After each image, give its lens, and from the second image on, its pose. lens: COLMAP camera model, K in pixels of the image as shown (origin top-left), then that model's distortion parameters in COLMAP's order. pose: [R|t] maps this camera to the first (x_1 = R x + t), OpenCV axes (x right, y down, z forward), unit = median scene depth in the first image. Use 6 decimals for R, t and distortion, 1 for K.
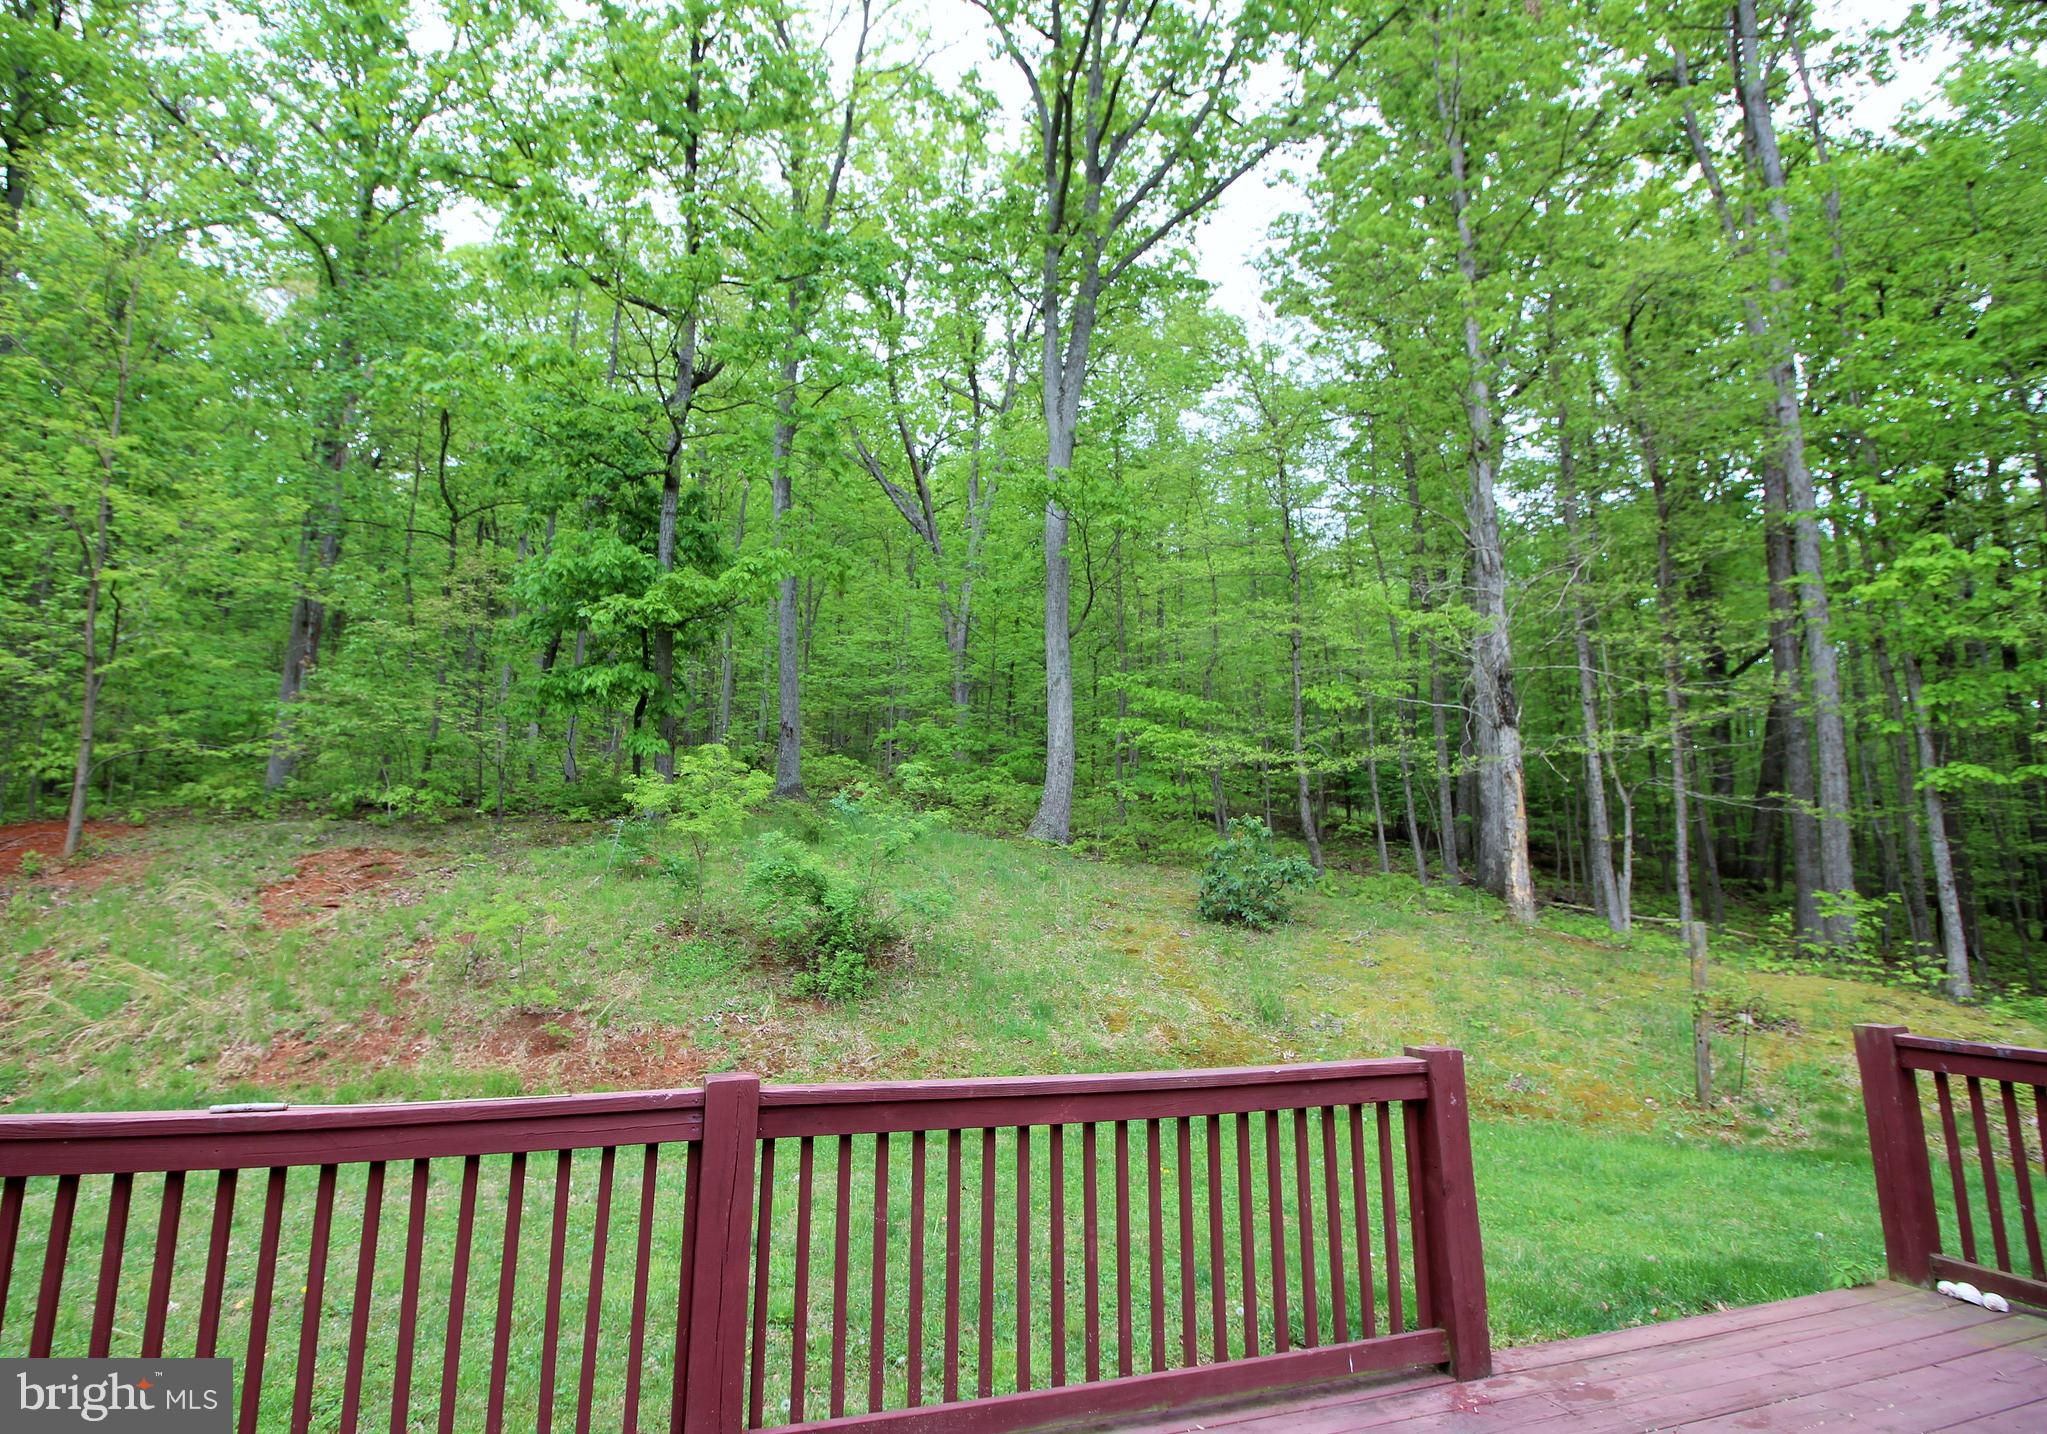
lens RADIAL K [[1107.1, 0, 1023.5], [0, 1107.1, 717.0], [0, 0, 1]] dist [0.015629, -0.019555]
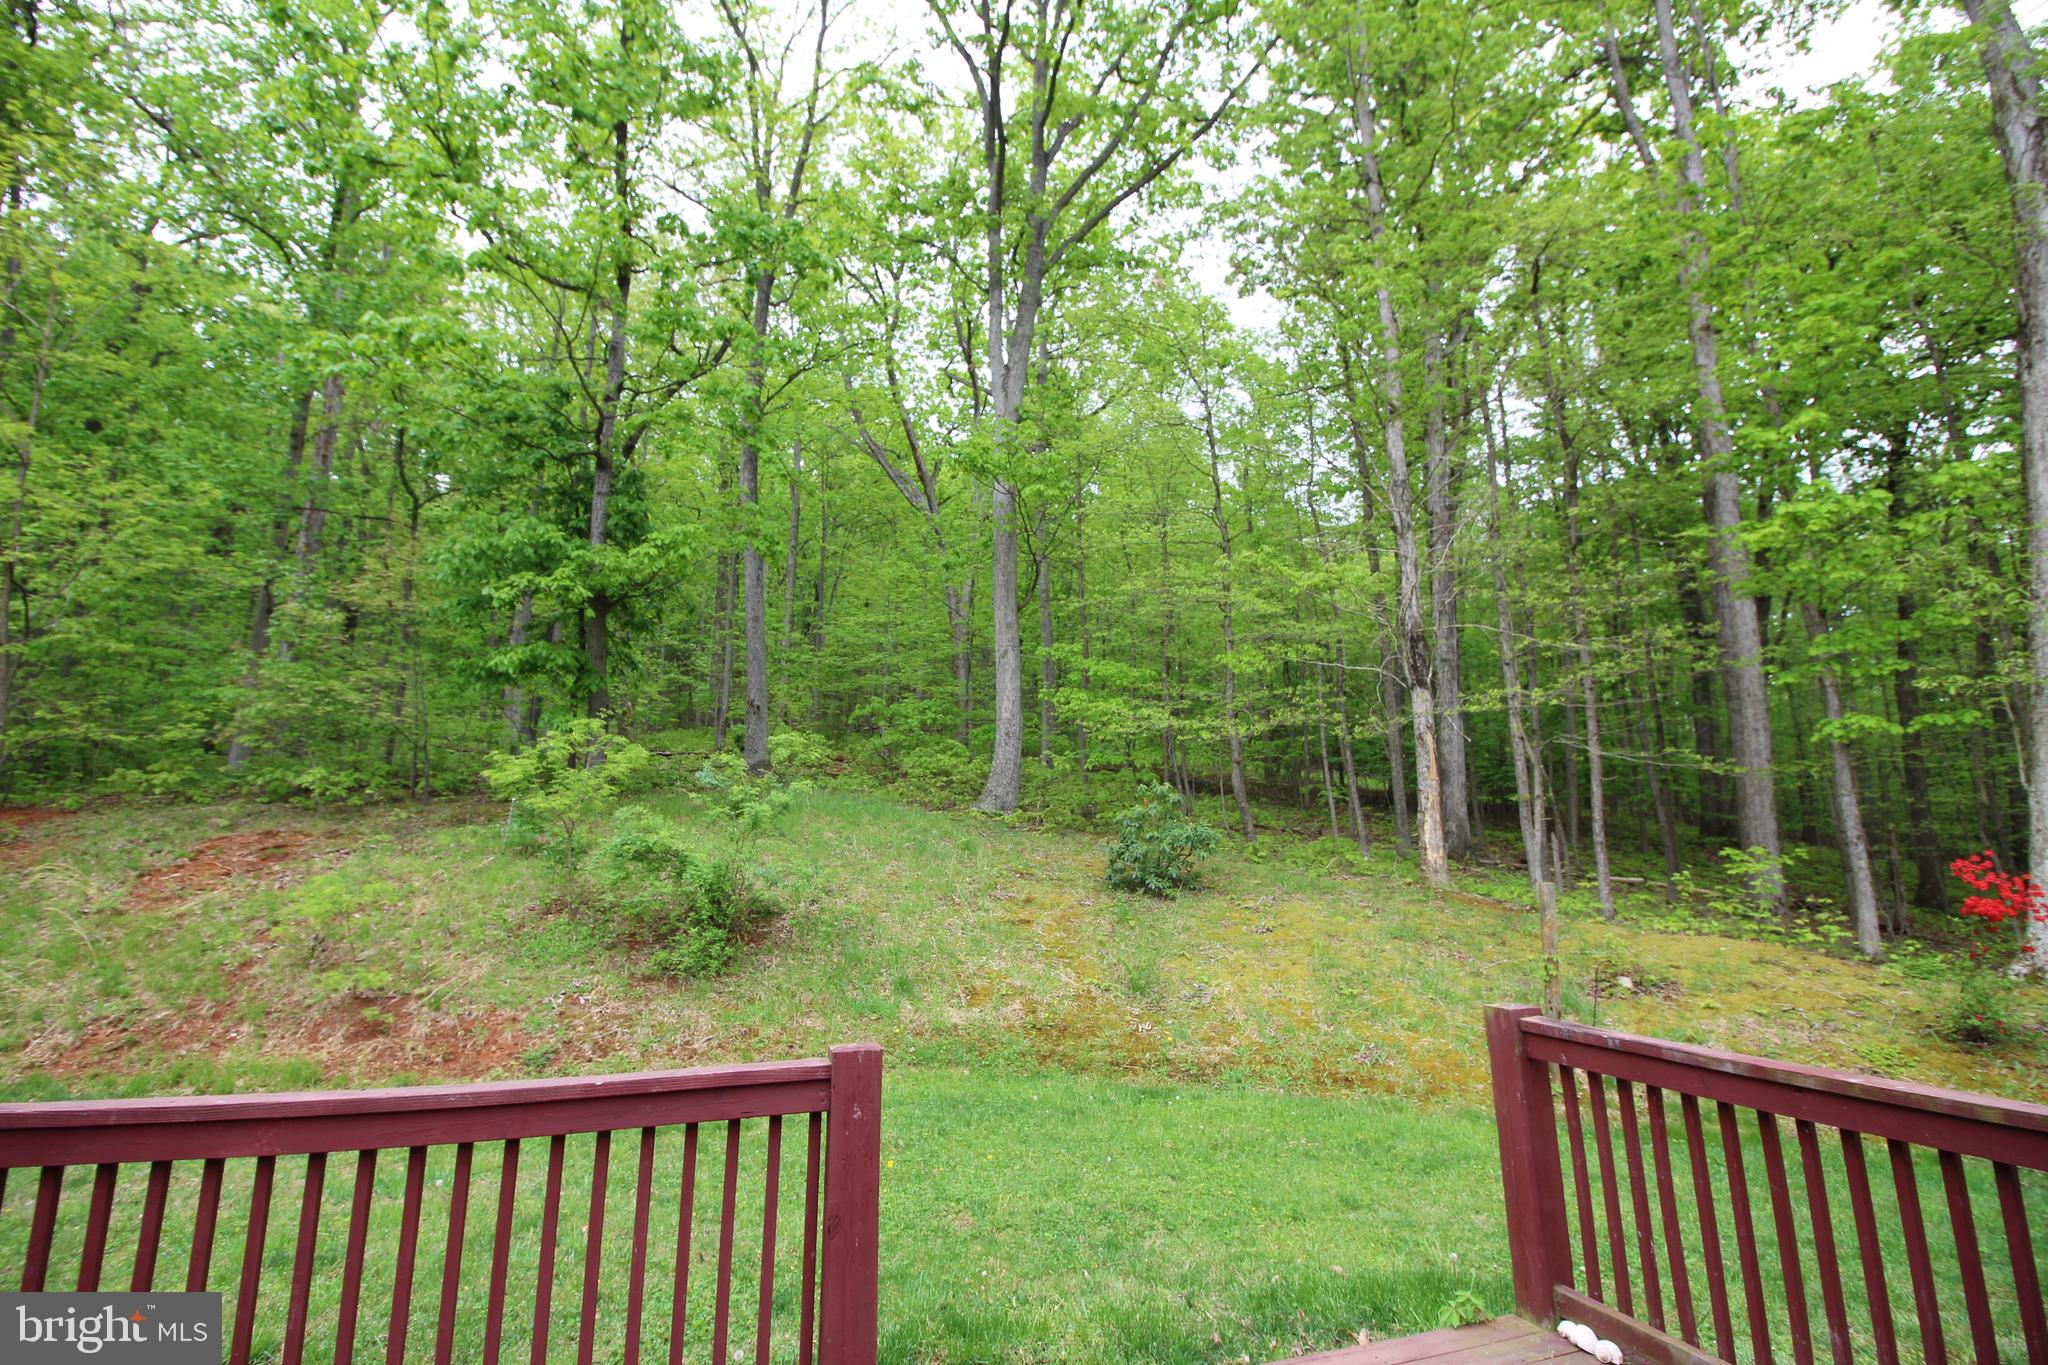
lens RADIAL K [[1057.6, 0, 1047.9], [0, 1057.6, 678.4], [0, 0, 1]] dist [0.018919, -0.026311]
pose [[0.999787, -0.018989, -0.008086, 0.115973], [0.018858, 0.999696, -0.015903, 0.009642], [0.008385, 0.015747, 0.999841, 0.050470]]
